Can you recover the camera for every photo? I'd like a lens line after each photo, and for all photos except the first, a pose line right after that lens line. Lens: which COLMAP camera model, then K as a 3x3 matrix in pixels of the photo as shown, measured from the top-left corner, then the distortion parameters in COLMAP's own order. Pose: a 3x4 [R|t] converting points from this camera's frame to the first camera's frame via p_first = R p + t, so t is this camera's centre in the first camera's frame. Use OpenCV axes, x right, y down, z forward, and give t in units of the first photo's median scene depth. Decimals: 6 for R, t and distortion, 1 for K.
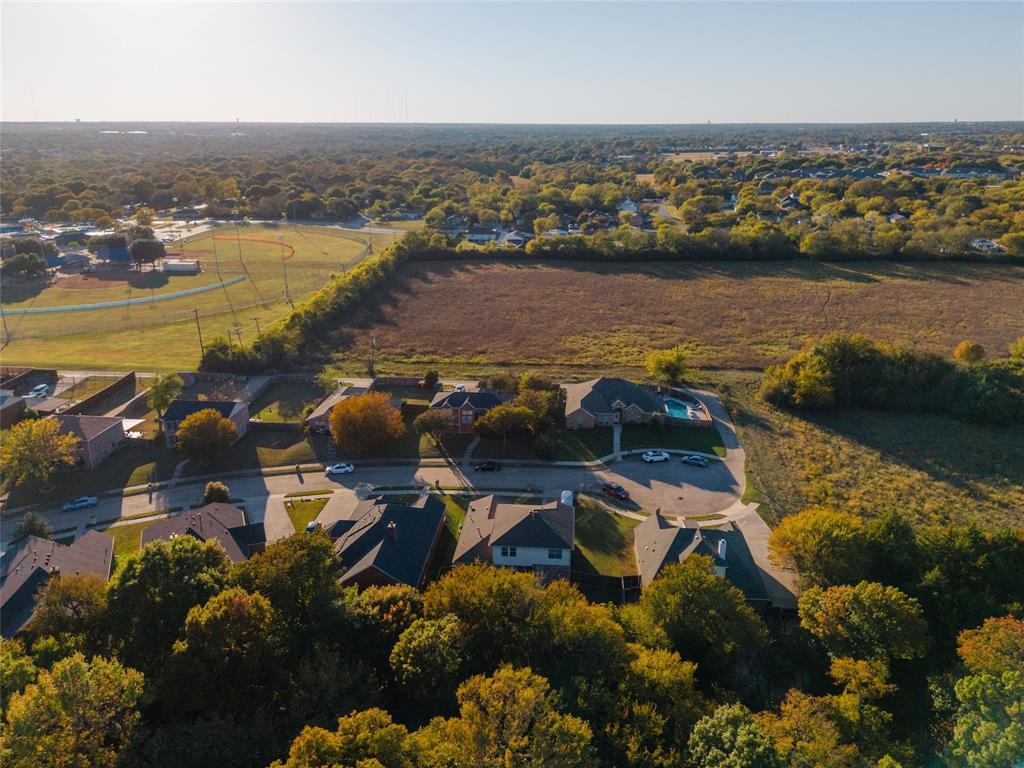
lens RADIAL K [[762.0, 0, 510.4], [0, 762.0, 378.1], [0, 0, 1]] dist [0.077305, -0.071935]
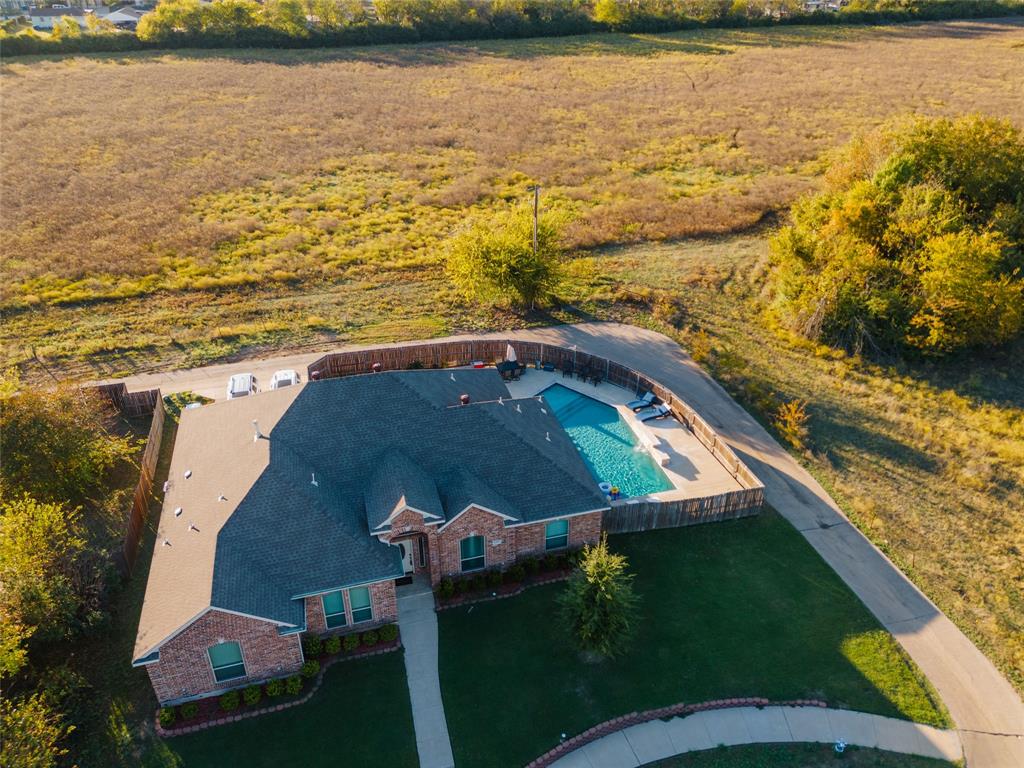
lens RADIAL K [[737.7, 0, 513.1], [0, 737.7, 401.0], [0, 0, 1]] dist [0.079764, -0.080510]
pose [[0.930930, -0.191302, 0.311084, 0.074712], [0.113919, 0.961435, 0.250329, -0.030196], [-0.346975, -0.197600, 0.916822, 0.540897]]
